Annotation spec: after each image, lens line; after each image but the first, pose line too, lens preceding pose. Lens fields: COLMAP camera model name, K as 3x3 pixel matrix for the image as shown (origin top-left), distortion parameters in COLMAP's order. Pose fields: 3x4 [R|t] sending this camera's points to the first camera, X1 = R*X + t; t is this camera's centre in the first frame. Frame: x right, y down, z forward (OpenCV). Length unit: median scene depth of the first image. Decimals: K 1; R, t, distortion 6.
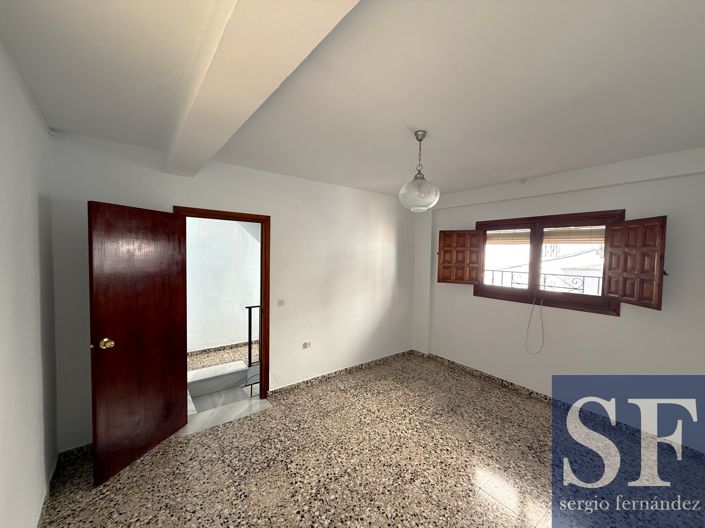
lens RADIAL K [[281.7, 0, 351.5], [0, 281.7, 264.3], [0, 0, 1]] dist [-0.000383, 0.000069]
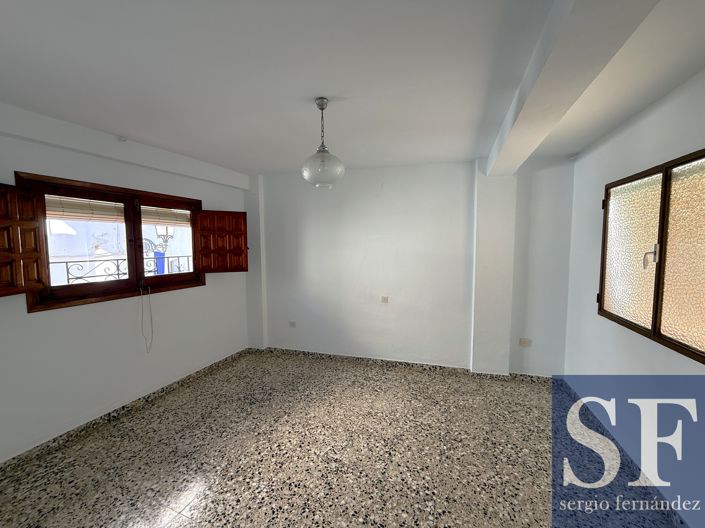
lens RADIAL K [[281.7, 0, 351.5], [0, 281.7, 264.3], [0, 0, 1]] dist [-0.000383, 0.000069]
pose [[-0.518618, -0.079837, 0.851270, -0.440967], [0.027657, 0.993543, 0.110030, -0.028452], [-0.854558, 0.080607, -0.513062, 1.018533]]
